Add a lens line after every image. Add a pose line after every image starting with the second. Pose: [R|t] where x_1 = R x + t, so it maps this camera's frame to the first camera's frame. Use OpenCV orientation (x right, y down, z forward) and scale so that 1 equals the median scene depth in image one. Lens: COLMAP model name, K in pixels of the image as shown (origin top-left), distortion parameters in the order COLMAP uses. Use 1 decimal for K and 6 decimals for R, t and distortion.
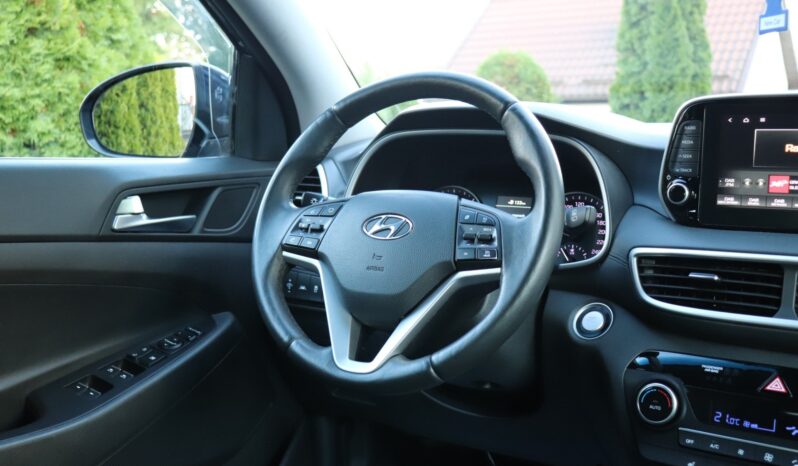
lens RADIAL K [[912.0, 0, 399.0], [0, 912.0, 233.0], [0, 0, 1]] dist [-0.008697, 0.047992]
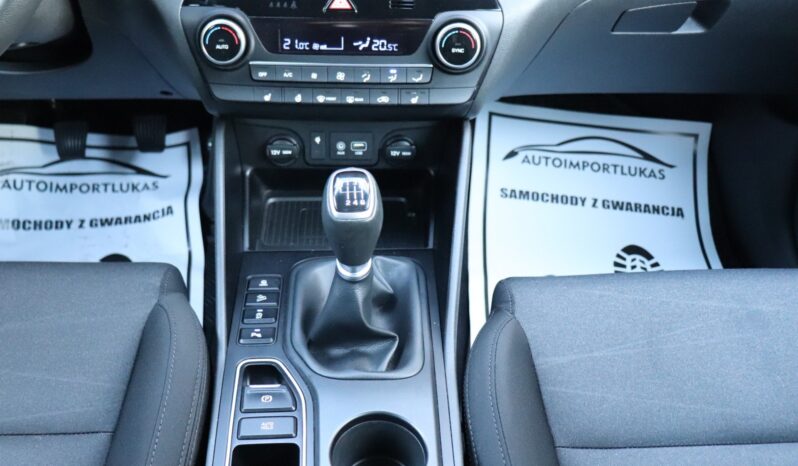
lens RADIAL K [[724.8, 0, 399.0], [0, 724.8, 233.0], [0, 0, 1]] dist [-0.108533, 0.011587]
pose [[0.833049, -0.329775, 0.444160, 0.047174], [0.044530, 0.840261, 0.540350, -0.030346], [-0.551405, -0.430360, 0.714663, 0.300463]]
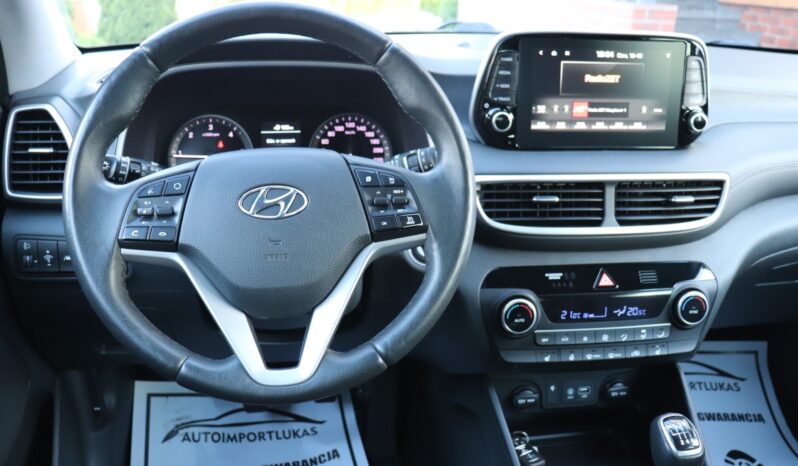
lens RADIAL K [[663.0, 0, 399.0], [0, 663.0, 233.0], [0, 0, 1]] dist [-0.186395, 0.169559]
pose [[0.775748, -0.207397, 0.595988, -0.287969], [0.064083, 0.965457, 0.252557, -0.124049], [-0.627781, -0.157728, 0.762242, 0.478372]]
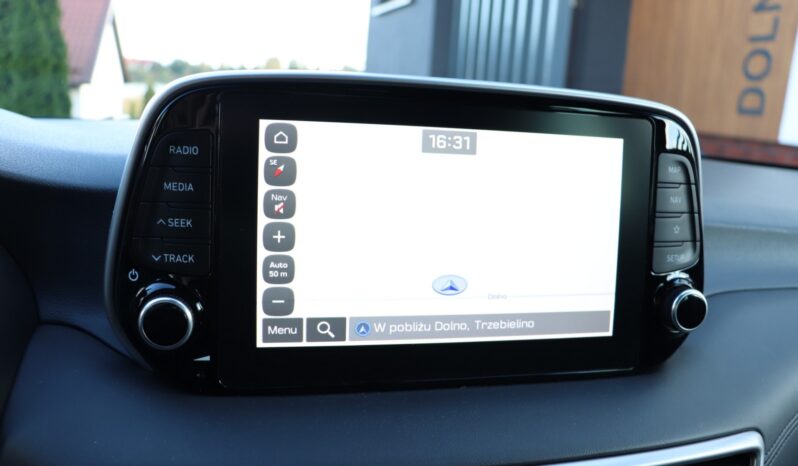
lens RADIAL K [[663.0, 0, 399.0], [0, 663.0, 233.0], [0, 0, 1]] dist [-0.186395, 0.169559]
pose [[0.693832, -0.088013, 0.714739, 0.187390], [0.034247, 0.995413, 0.089331, -0.105464], [-0.719322, -0.037503, 0.693663, 0.763629]]
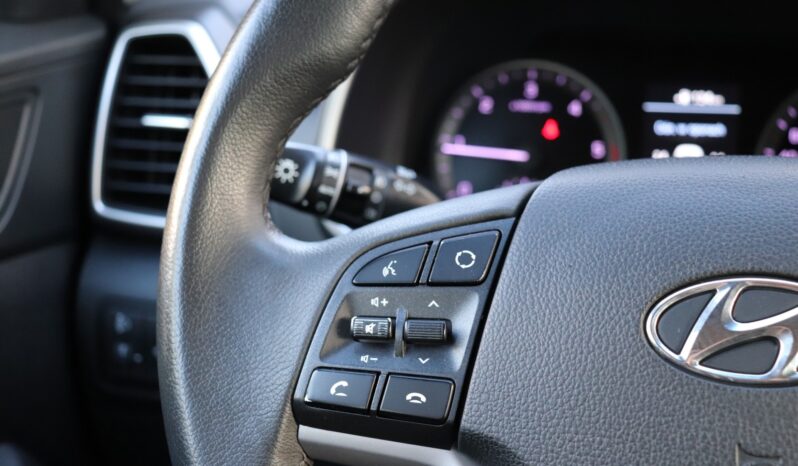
lens RADIAL K [[996.6, 0, 399.0], [0, 996.6, 233.0], [0, 0, 1]] dist [-0.014033, 0.020289]
pose [[0.948289, -0.121765, 0.293123, -0.192051], [0.060736, 0.976036, 0.208963, -0.101797], [-0.311543, -0.180354, 0.932959, 0.786365]]
